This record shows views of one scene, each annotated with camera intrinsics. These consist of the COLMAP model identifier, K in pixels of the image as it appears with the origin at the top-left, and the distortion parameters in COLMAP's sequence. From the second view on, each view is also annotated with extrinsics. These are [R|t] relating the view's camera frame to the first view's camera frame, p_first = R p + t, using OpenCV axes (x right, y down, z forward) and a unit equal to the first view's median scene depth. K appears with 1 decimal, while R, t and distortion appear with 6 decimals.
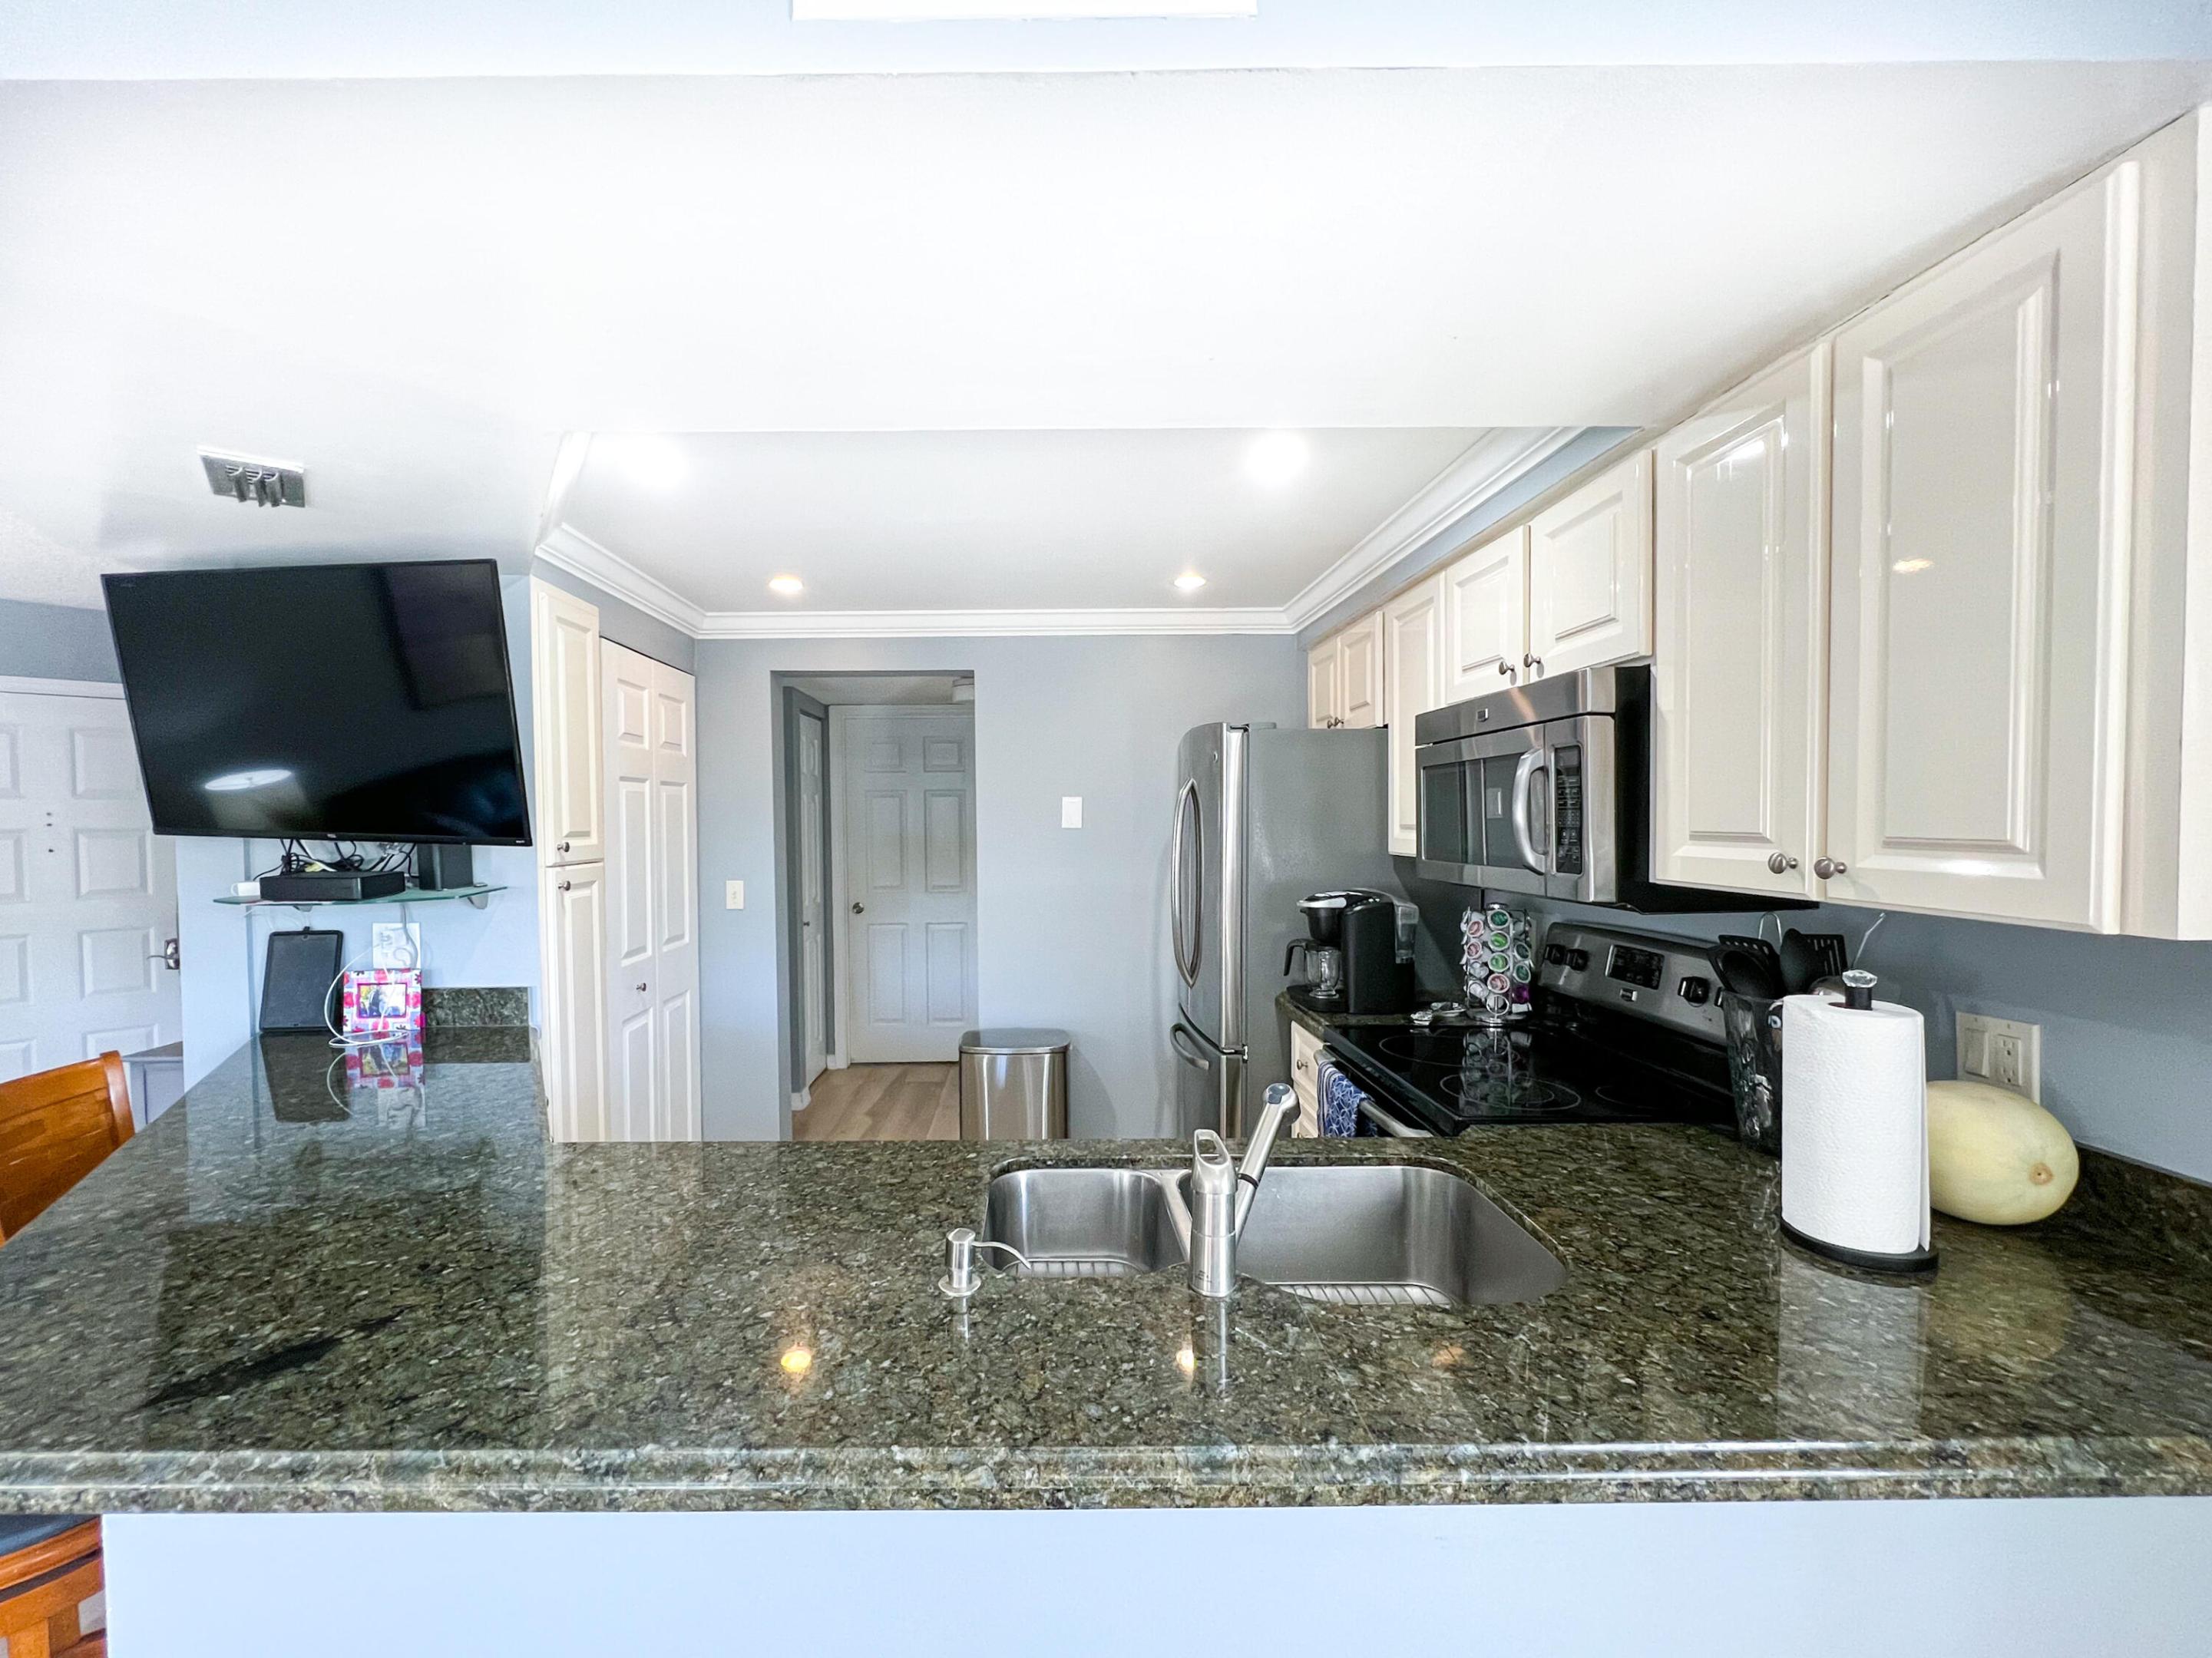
lens RADIAL K [[932.1, 0, 1029.7], [0, 932.1, 850.3], [0, 0, 1]] dist [-0.000527, -0.000352]
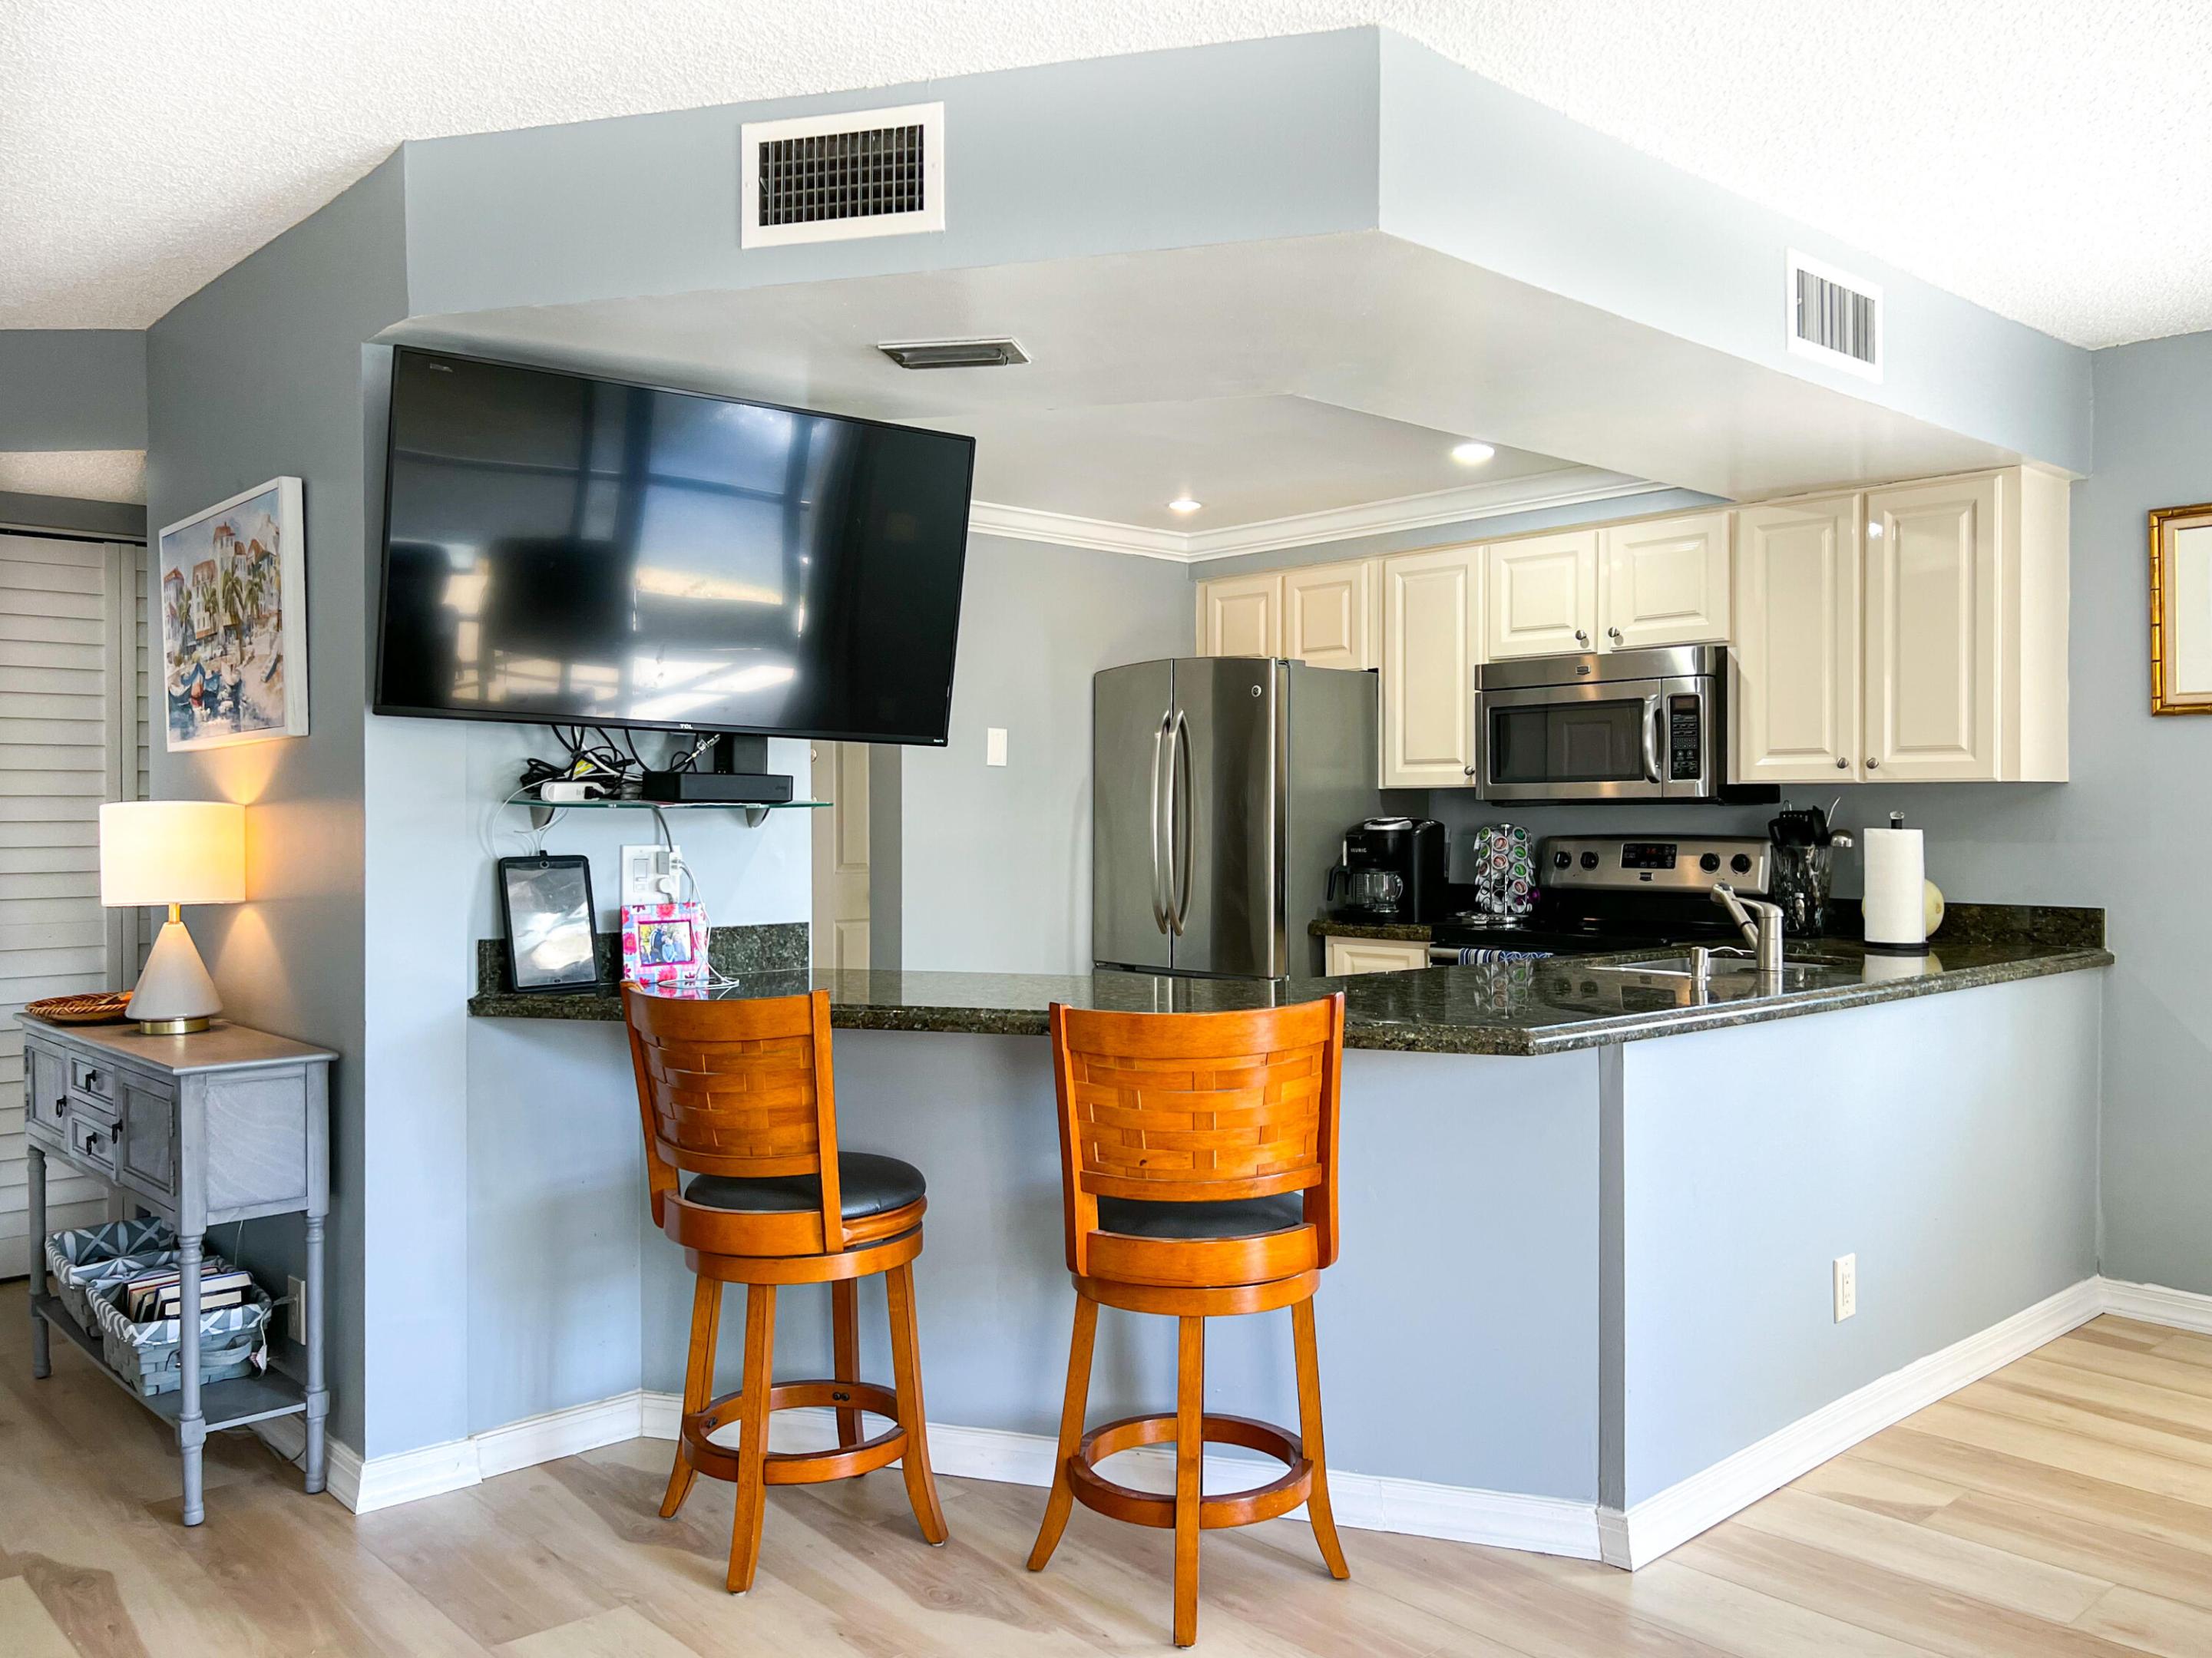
lens RADIAL K [[1700.5, 0, 1106.0], [0, 1700.5, 829.0], [0, 0, 1]] dist [0.106674, -0.237822]
pose [[0.739449, 0.002439, 0.673208, -1.494486], [0.016239, 0.999638, -0.021458, 0.112164], [-0.673017, 0.026800, 0.739142, -0.316081]]
